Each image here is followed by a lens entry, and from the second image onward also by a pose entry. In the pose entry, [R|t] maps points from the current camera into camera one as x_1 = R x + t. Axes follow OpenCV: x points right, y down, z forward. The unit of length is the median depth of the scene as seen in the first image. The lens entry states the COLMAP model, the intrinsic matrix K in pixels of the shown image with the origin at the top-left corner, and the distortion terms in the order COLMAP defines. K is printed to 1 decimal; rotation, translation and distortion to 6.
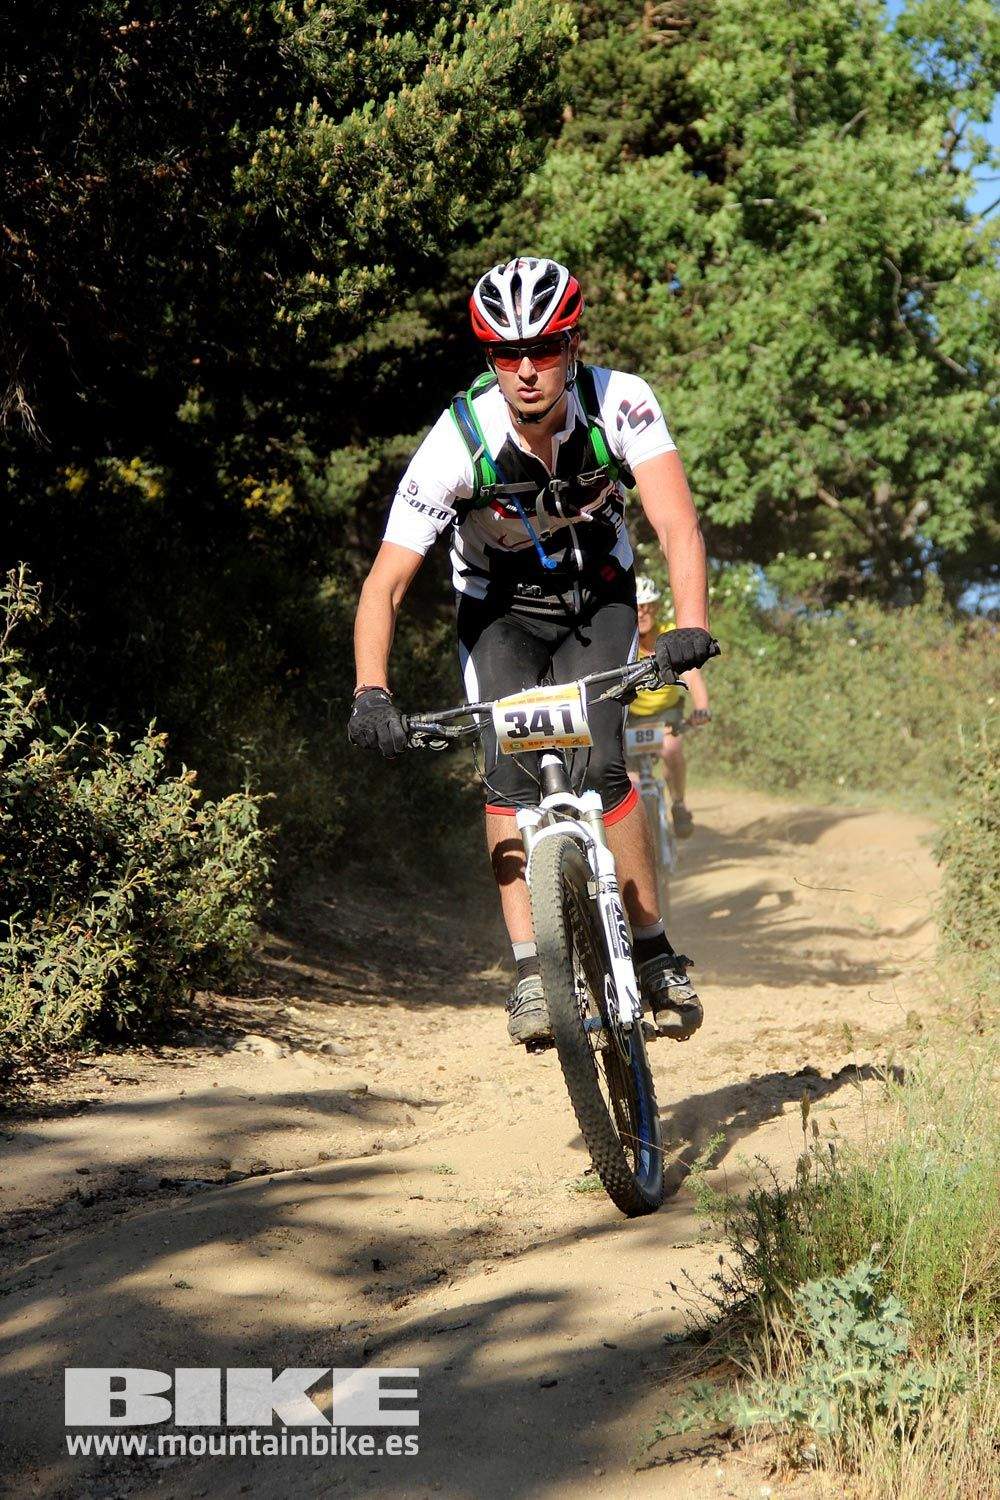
lens RADIAL K [[6325.7, 0, 501.9], [0, 6325.7, 754.9], [0, 0, 1]] dist [1.335175, -0.059886]
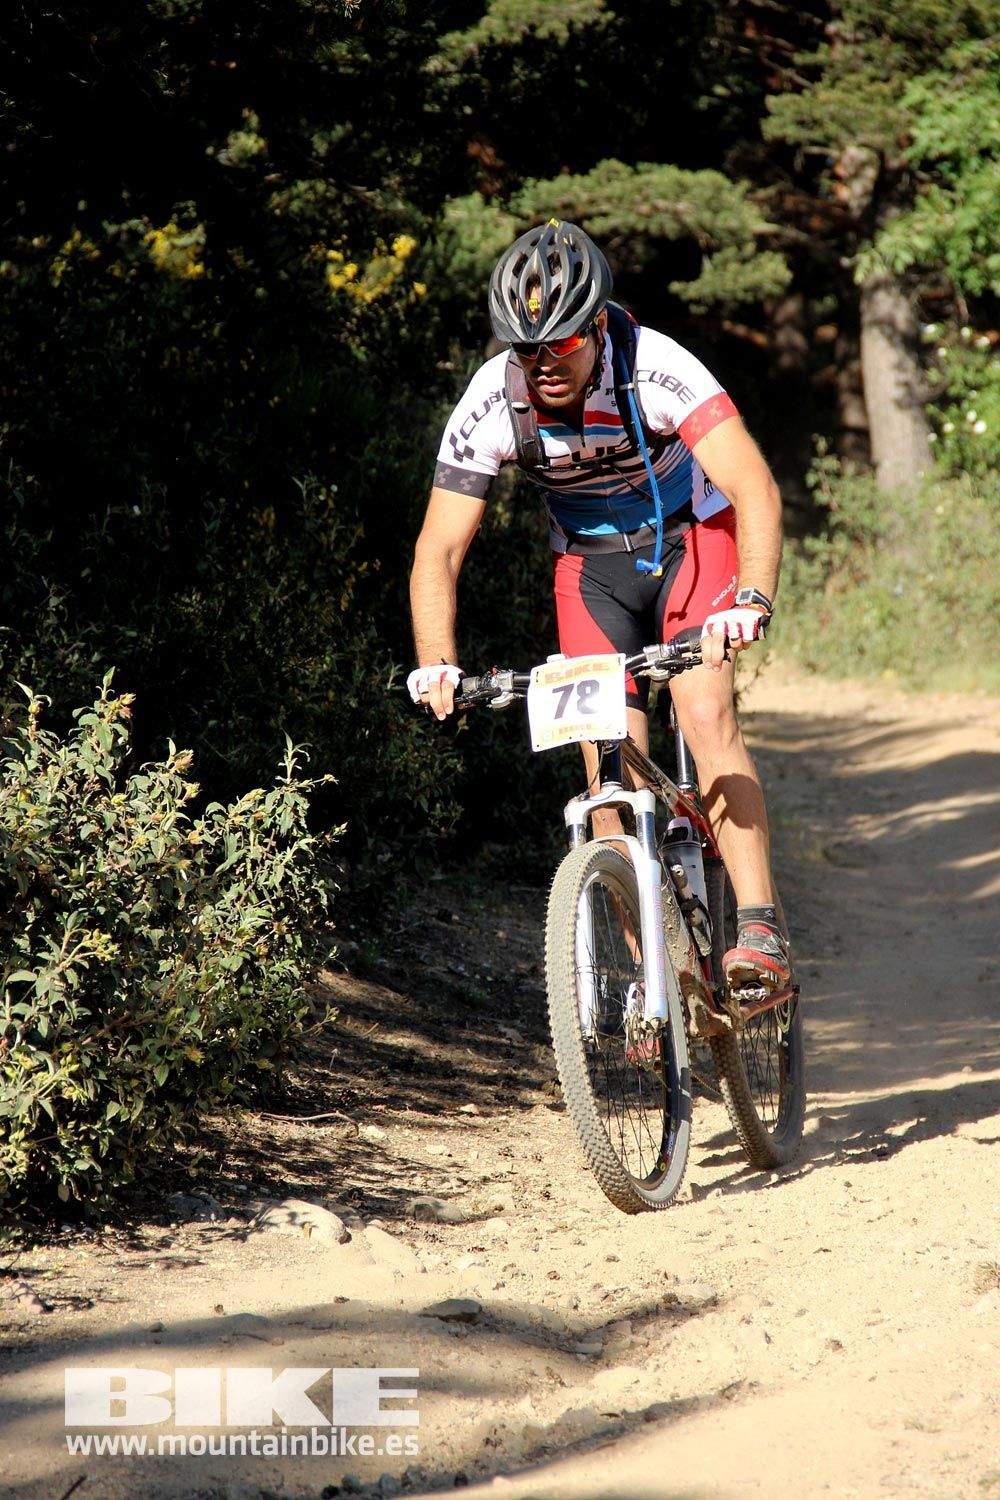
lens RADIAL K [[7072.0, 0, 500.2], [0, 7072.0, 788.8], [0, 0, 1]] dist [1.568177, -3.605996]
pose [[0.999113, -0.021381, -0.036265, 0.004767], [0.022627, 0.999155, 0.034307, -0.016161], [0.035501, -0.035097, 0.998753, 0.337474]]
